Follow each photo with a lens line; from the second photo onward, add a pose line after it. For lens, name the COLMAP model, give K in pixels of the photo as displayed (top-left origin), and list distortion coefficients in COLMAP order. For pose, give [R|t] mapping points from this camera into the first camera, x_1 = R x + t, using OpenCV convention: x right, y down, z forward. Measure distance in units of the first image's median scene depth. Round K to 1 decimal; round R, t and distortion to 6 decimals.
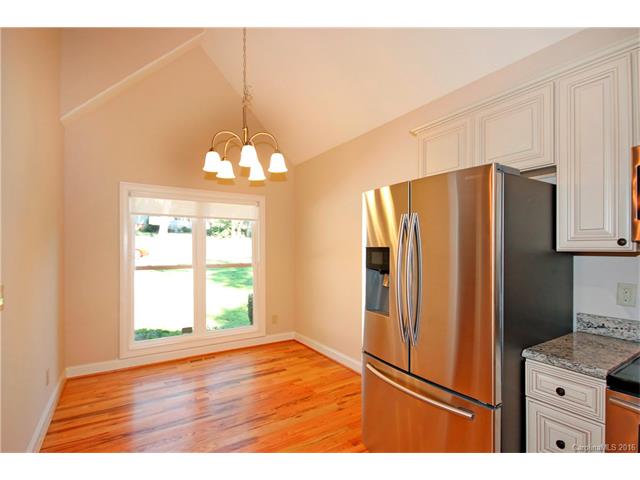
lens RADIAL K [[314.7, 0, 320.0], [0, 314.7, 240.0], [0, 0, 1]] dist [-0.001341, -0.000423]
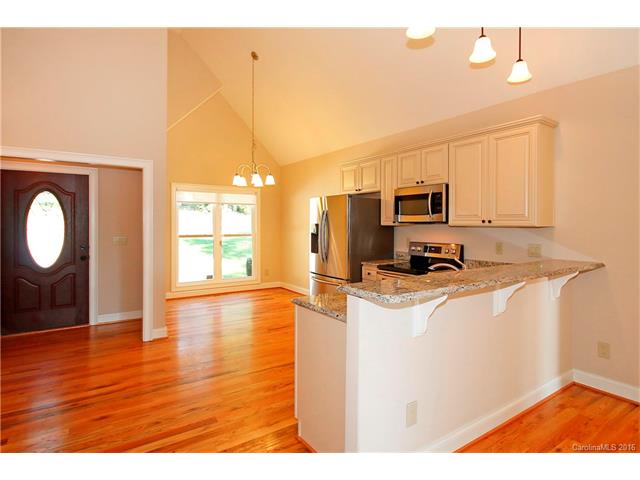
lens RADIAL K [[350.4, 0, 320.8], [0, 350.4, 225.5], [0, 0, 1]] dist [0.001625, 0.000249]
pose [[0.999668, 0.000967, 0.025767, 0.082212], [-0.001844, 0.999419, 0.034047, -0.026251], [-0.025719, -0.034083, 0.999088, -0.790923]]
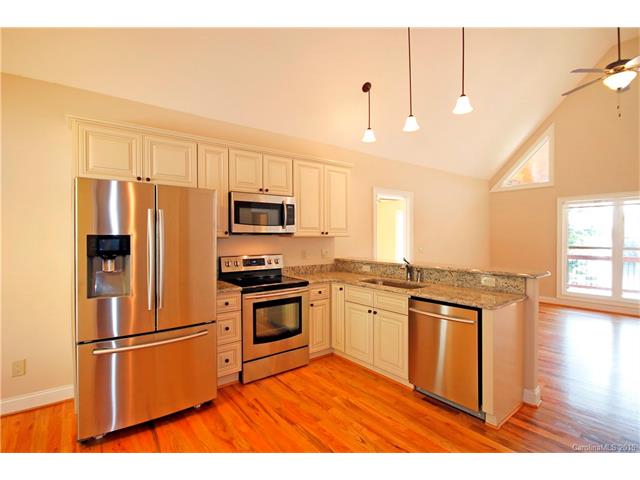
lens RADIAL K [[314.7, 0, 320.0], [0, 314.7, 240.0], [0, 0, 1]] dist [-0.001341, -0.000423]
pose [[-0.087222, -0.013938, 0.996091, -0.489845], [-0.025435, 0.999607, 0.011760, 0.004404], [-0.995864, -0.024310, -0.087542, 0.202557]]
